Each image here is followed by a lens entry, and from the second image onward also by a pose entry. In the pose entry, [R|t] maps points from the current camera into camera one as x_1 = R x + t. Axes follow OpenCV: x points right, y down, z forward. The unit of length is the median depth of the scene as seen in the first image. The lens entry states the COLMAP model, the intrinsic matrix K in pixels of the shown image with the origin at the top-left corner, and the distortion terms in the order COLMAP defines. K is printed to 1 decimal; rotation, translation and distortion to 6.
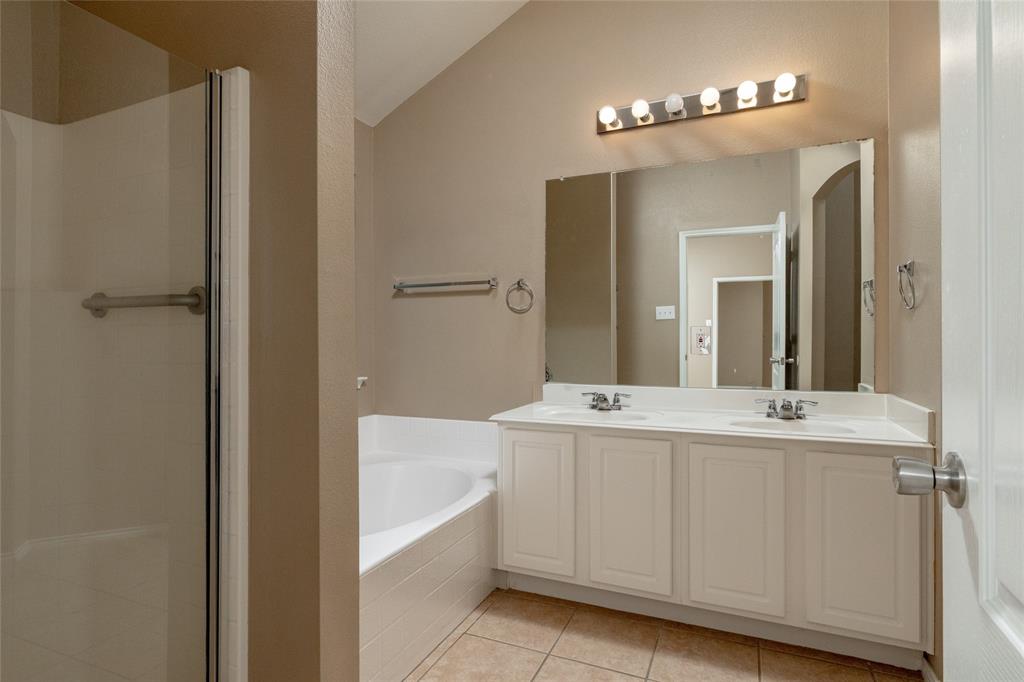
lens RADIAL K [[516.6, 0, 514.1], [0, 516.6, 338.8], [0, 0, 1]] dist [-0.000136, -0.000101]
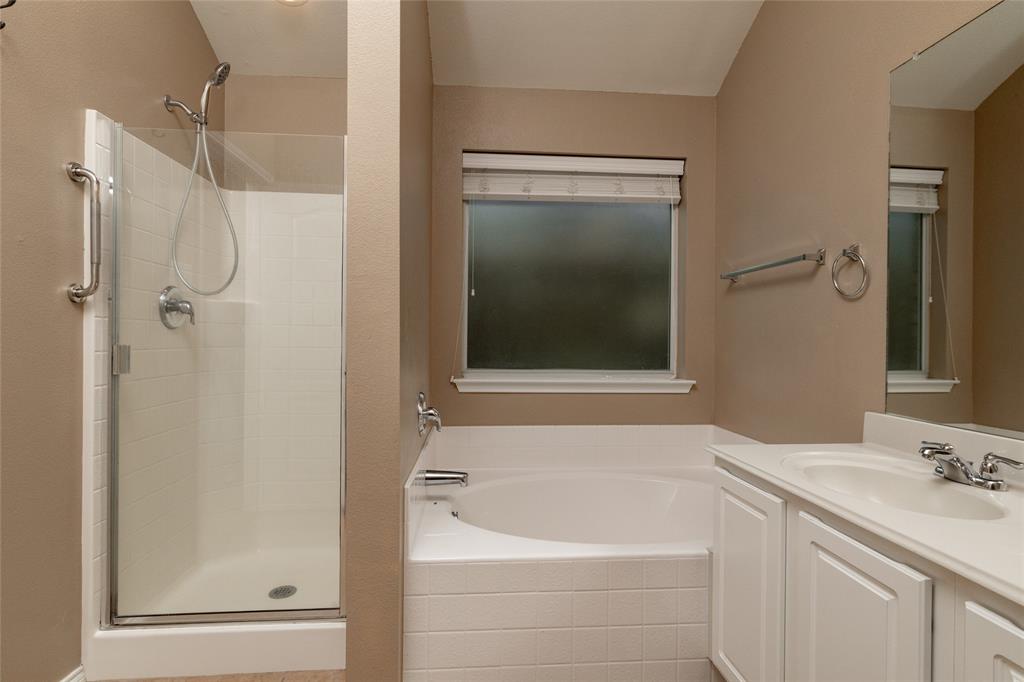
lens RADIAL K [[516.6, 0, 514.1], [0, 516.6, 338.8], [0, 0, 1]] dist [-0.000136, -0.000101]
pose [[0.480453, 0.011656, -0.876943, 0.381417], [-0.001666, 0.999922, 0.012378, -0.010219], [0.877019, -0.004486, 0.480434, 0.331625]]
